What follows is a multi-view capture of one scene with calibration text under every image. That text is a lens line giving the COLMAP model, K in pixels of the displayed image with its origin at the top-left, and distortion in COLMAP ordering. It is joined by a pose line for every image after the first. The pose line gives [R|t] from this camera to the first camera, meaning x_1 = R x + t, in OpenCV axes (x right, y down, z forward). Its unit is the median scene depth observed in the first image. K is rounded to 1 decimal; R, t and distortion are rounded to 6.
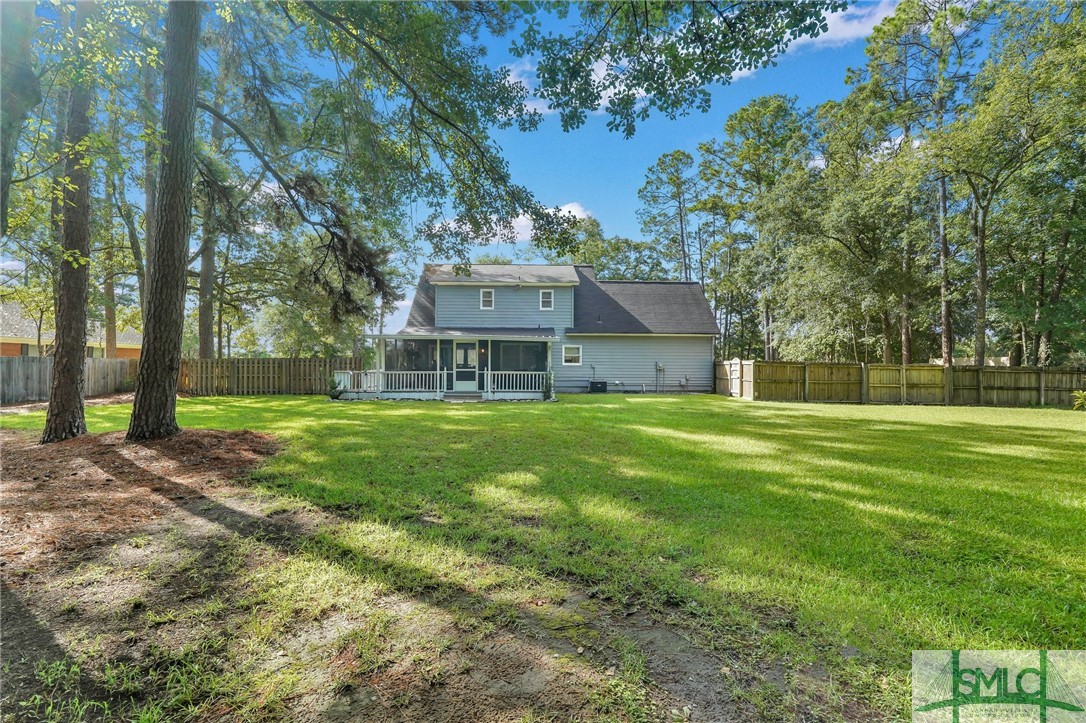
lens RADIAL K [[491.5, 0, 539.3], [0, 491.5, 363.7], [0, 0, 1]] dist [-0.002234, 0.001175]
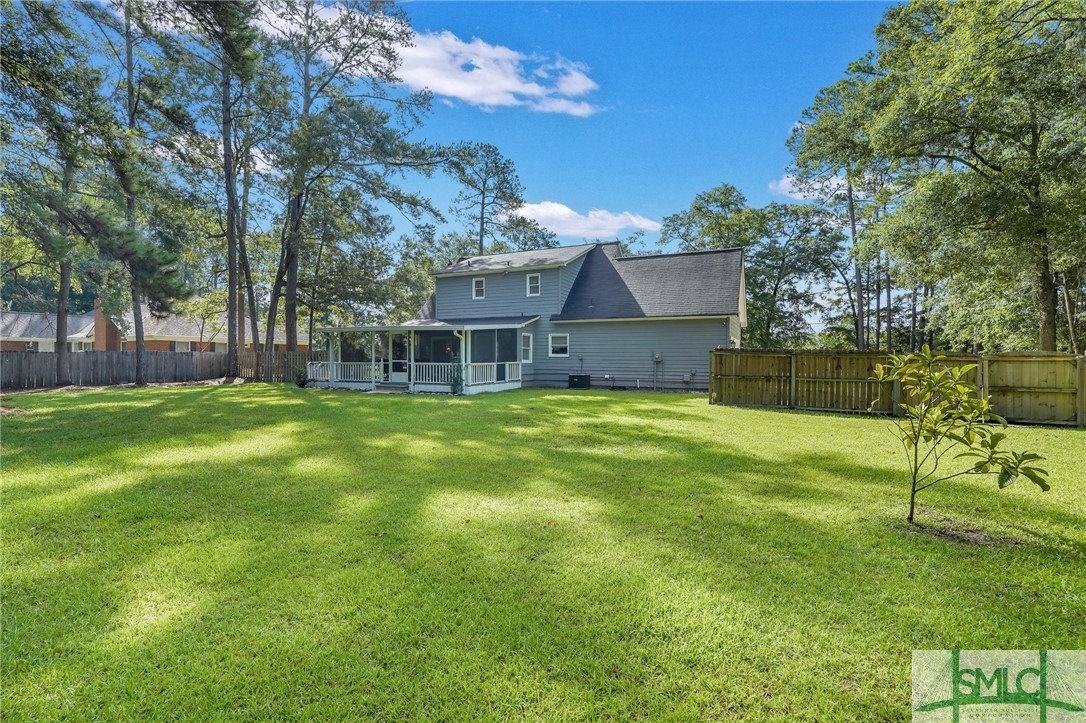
lens RADIAL K [[491.5, 0, 543.0], [0, 491.5, 359.8], [0, 0, 1]] dist [-0.002234, 0.001175]
pose [[0.888909, 0.000684, -0.458083, 0.503687], [0.002320, 0.999979, 0.005994, 0.004419], [0.458077, -0.006391, 0.888889, 0.217639]]
